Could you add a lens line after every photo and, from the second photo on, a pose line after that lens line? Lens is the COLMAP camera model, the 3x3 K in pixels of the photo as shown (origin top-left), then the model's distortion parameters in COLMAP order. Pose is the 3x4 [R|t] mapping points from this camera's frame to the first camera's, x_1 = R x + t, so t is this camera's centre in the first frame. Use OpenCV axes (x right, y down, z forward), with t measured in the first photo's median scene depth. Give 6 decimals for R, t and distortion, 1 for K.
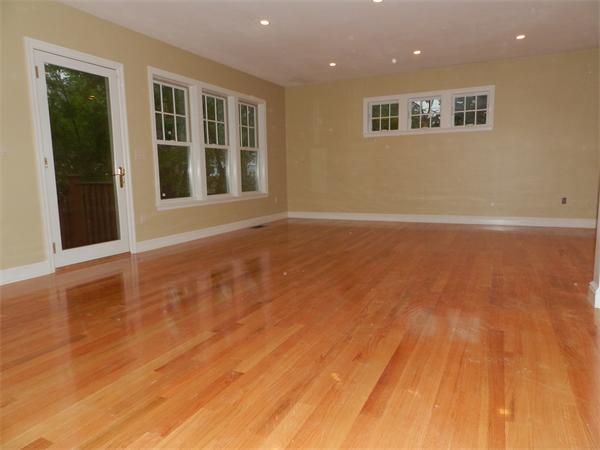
lens RADIAL K [[407.7, 0, 302.8], [0, 407.7, 224.3], [0, 0, 1]] dist [0.022609, 0.000852]
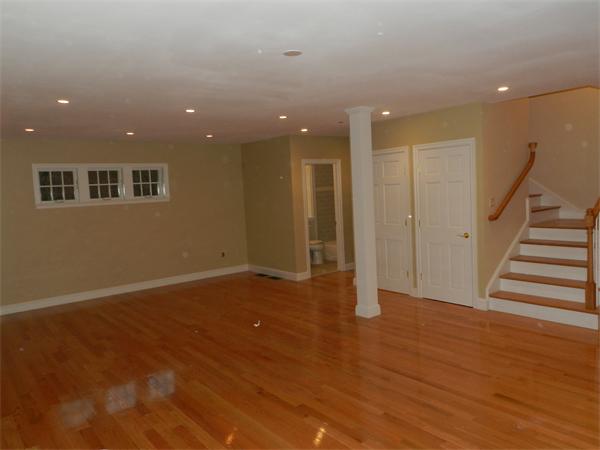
lens RADIAL K [[452.2, 0, 303.3], [0, 452.2, 222.9], [0, 0, 1]] dist [0.007356, -0.001582]
pose [[0.425355, -0.070393, 0.902285, -0.549443], [0.155256, 0.987867, 0.003879, -0.123564], [-0.891610, 0.138435, 0.431123, 0.137364]]
